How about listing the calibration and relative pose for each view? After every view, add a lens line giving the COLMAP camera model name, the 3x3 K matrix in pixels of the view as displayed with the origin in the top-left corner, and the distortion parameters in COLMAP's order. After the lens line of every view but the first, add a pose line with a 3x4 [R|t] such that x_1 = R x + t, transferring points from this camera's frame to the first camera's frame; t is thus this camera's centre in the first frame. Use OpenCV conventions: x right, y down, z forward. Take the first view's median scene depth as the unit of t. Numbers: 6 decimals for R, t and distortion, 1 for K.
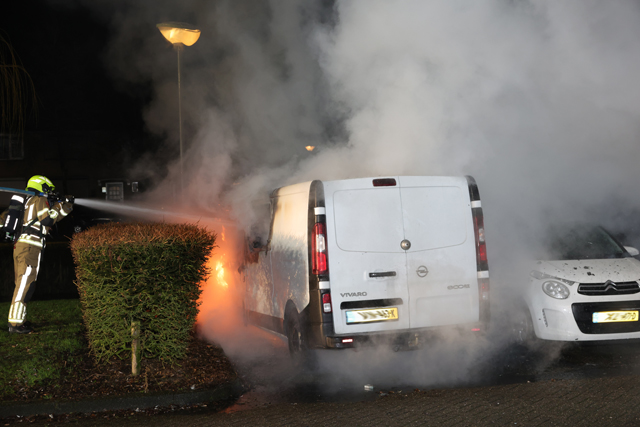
lens RADIAL K [[917.4, 0, 320.0], [0, 917.4, 213.5], [0, 0, 1]] dist [0.022973, -0.008839]
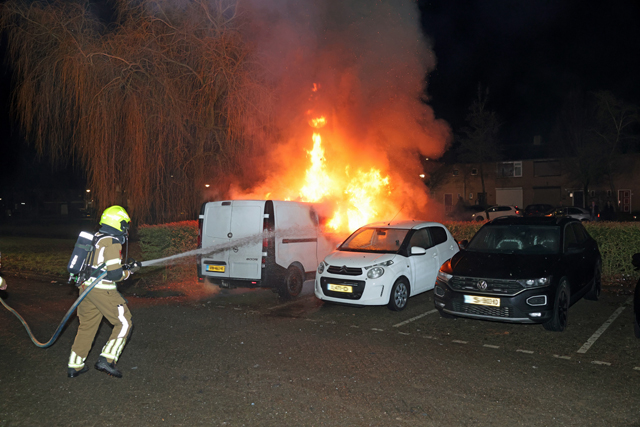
lens RADIAL K [[545.3, 0, 320.0], [0, 545.3, 213.5], [0, 0, 1]] dist [-0.000794, -0.000756]
pose [[0.640321, 0.029053, -0.767557, 1.088314], [-0.018001, 0.999578, 0.022818, -0.042058], [0.767896, -0.000794, 0.640574, 0.383237]]
